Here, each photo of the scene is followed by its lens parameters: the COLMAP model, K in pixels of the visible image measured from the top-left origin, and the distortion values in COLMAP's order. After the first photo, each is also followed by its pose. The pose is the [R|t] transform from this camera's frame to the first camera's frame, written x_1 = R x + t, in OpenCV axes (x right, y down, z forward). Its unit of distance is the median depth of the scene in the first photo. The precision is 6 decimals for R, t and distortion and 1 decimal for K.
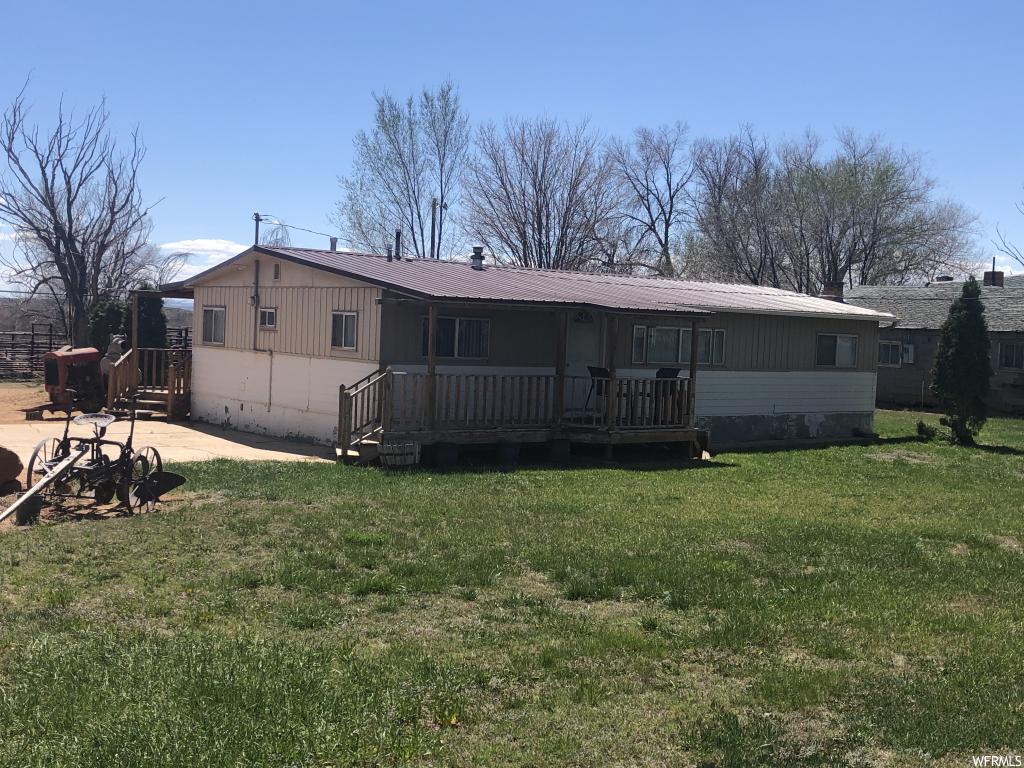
lens RADIAL K [[1225.1, 0, 512.0], [0, 1225.1, 384.0], [0, 0, 1]] dist [0.035225, -0.004781]
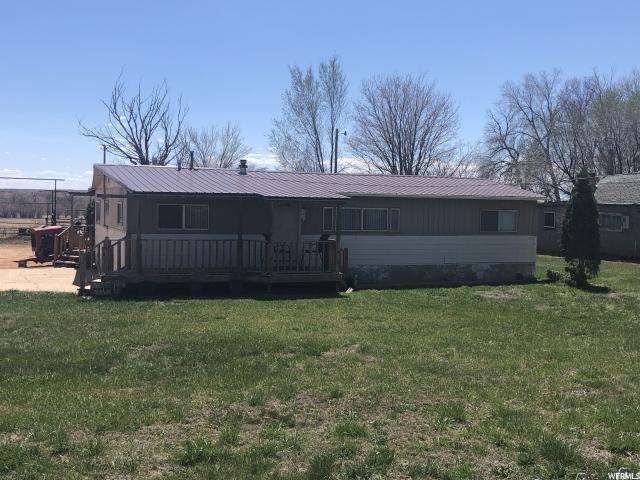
lens RADIAL K [[765.7, 0, 320.0], [0, 765.7, 240.0], [0, 0, 1]] dist [0.035225, -0.004781]
pose [[0.960189, -0.007971, -0.279239, 0.327194], [0.006164, 0.999954, -0.007348, 0.001183], [0.279285, 0.005335, 0.960193, 0.059906]]
